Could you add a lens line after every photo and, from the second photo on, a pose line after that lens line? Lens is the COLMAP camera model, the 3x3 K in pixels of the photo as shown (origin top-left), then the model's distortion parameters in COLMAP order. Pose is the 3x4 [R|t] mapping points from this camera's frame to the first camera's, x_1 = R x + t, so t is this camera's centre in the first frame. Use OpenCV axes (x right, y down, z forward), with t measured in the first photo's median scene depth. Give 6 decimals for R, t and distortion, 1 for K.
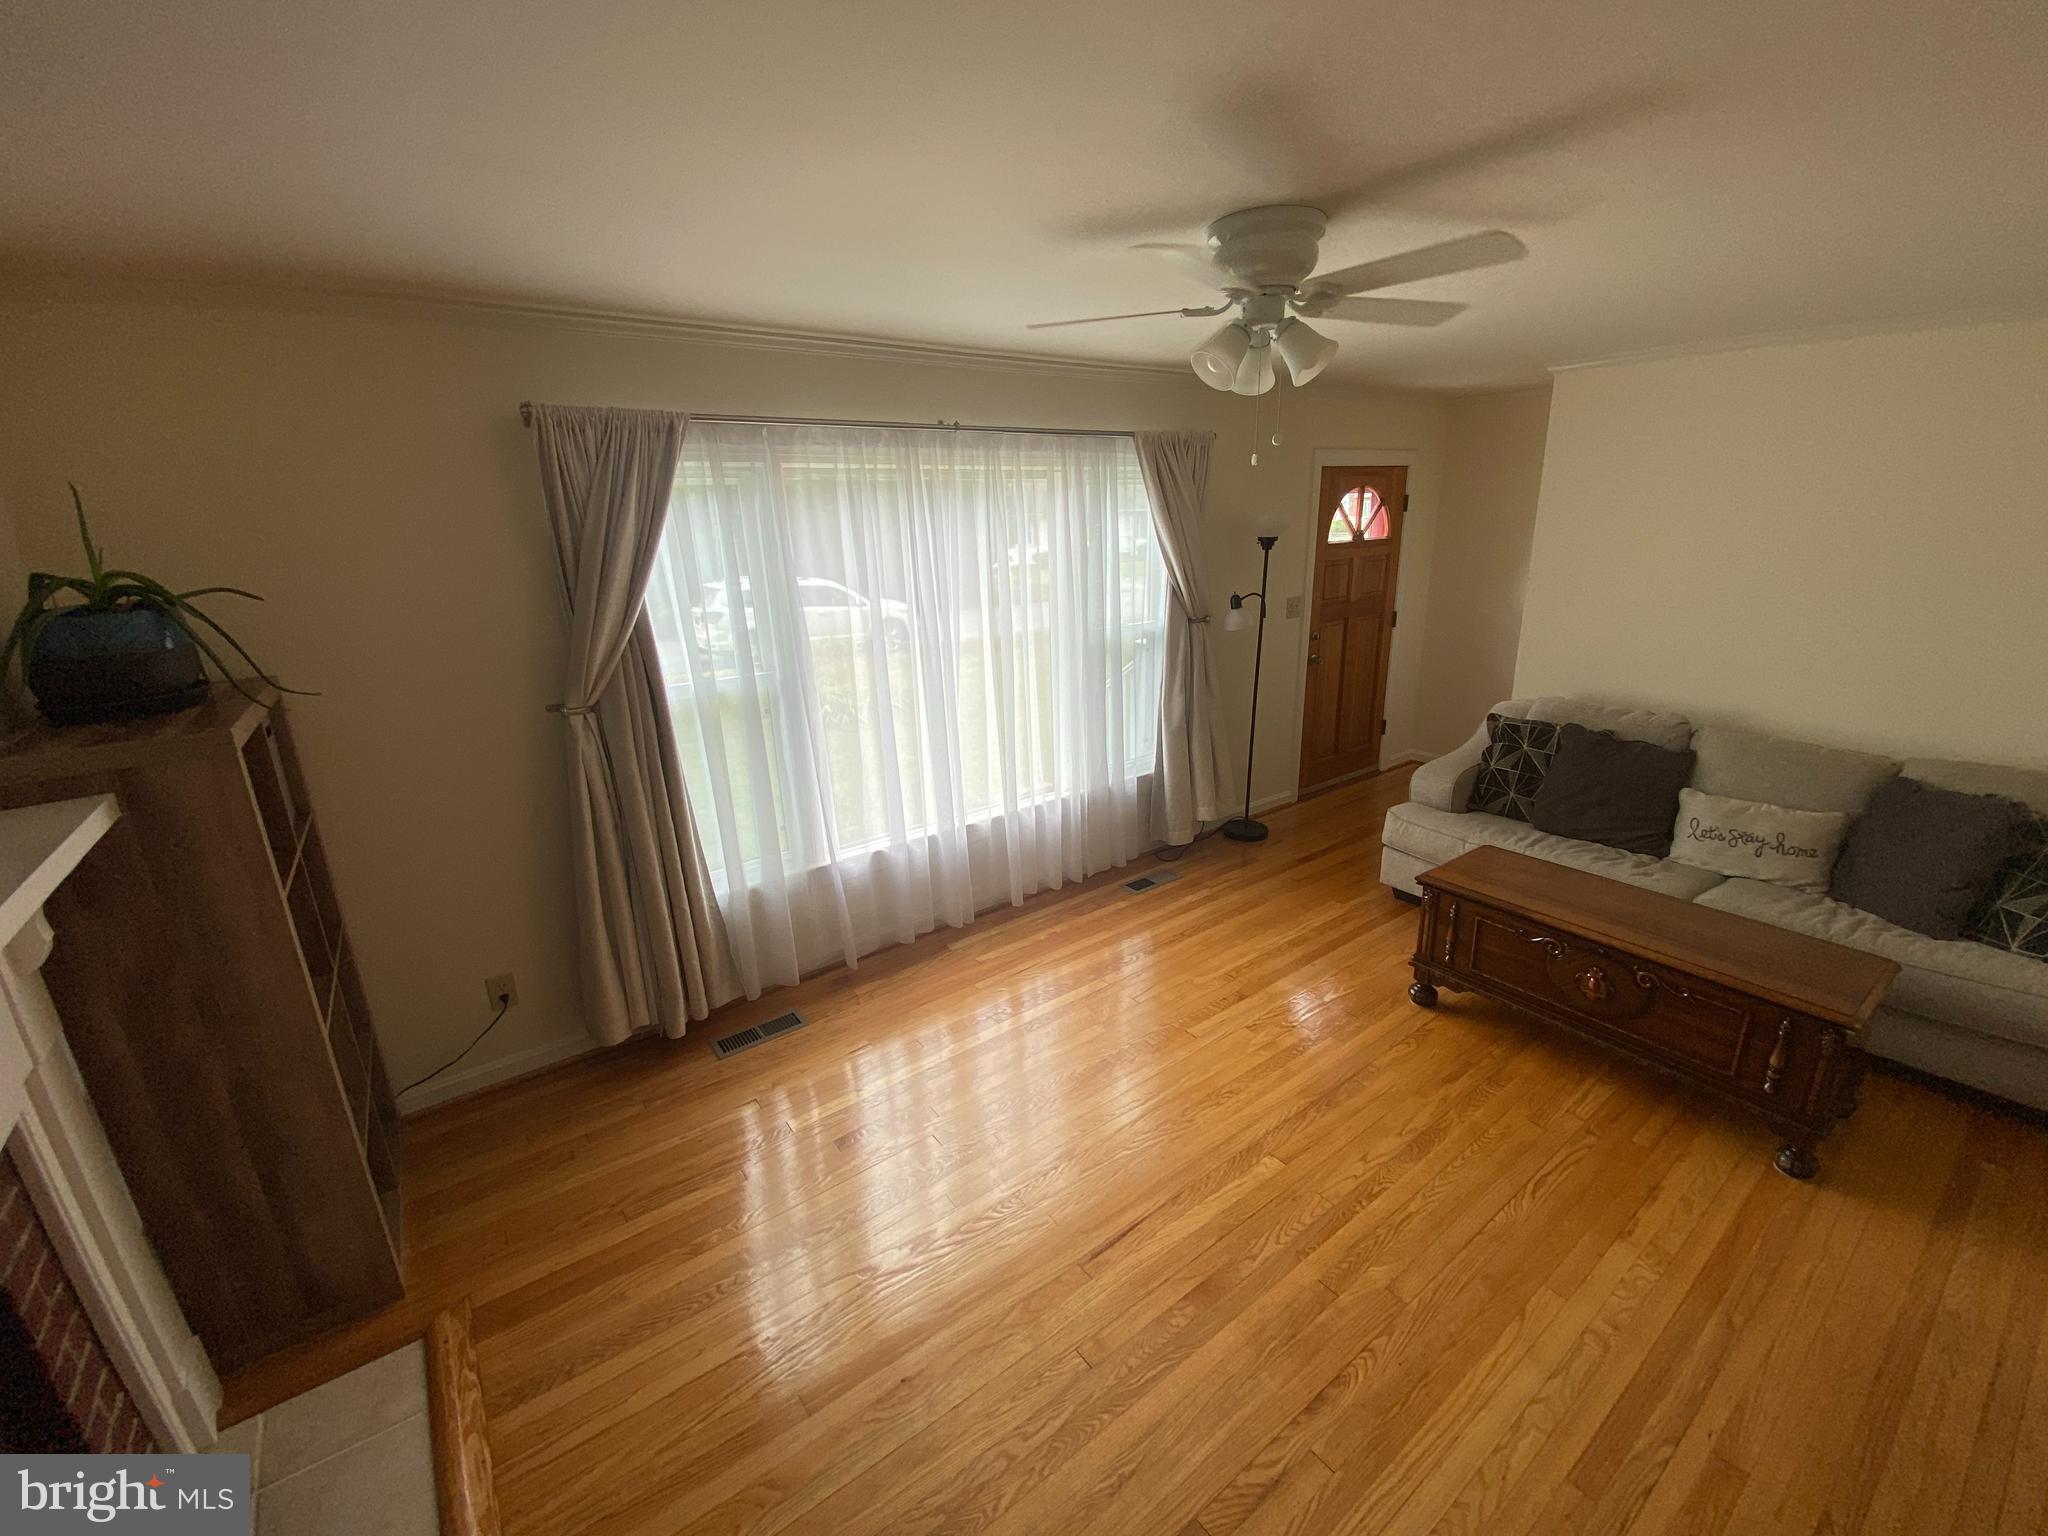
lens RADIAL K [[836.6, 0, 1011.9], [0, 836.6, 770.2], [0, 0, 1]] dist [-0.011605, -0.005661]
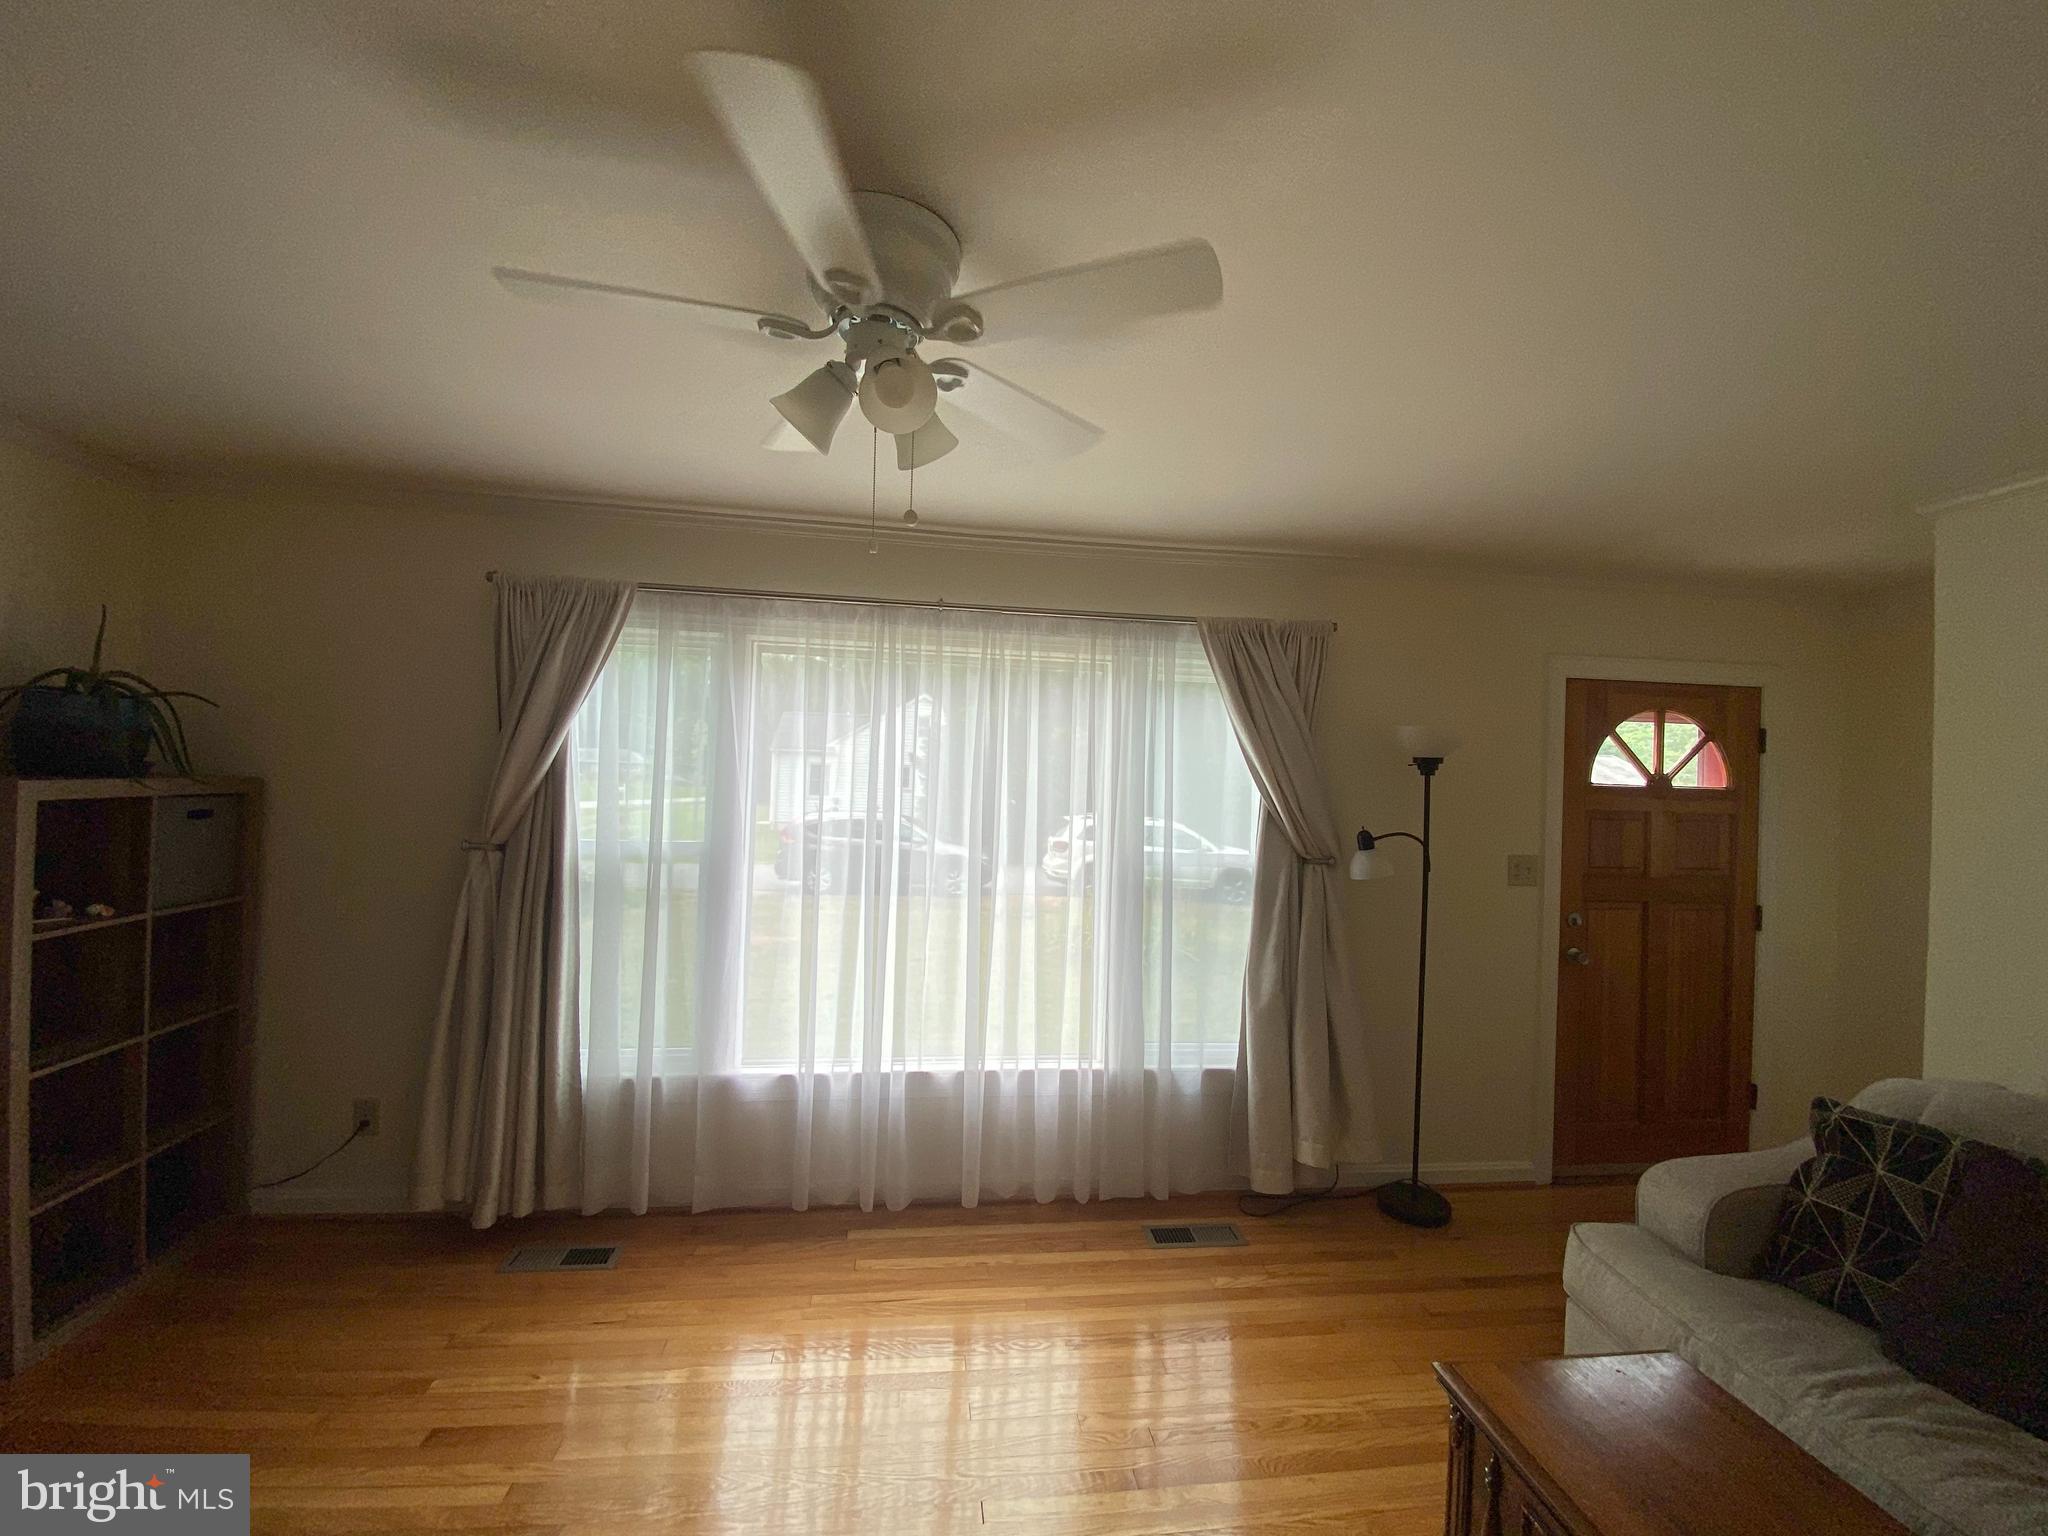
lens RADIAL K [[836.6, 0, 1024.9], [0, 836.6, 752.6], [0, 0, 1]] dist [-0.011605, -0.005661]
pose [[0.872146, 0.048757, -0.486811, 0.376248], [-0.202327, 0.941893, -0.268143, -0.027260], [0.445450, 0.332355, 0.831333, 0.272926]]
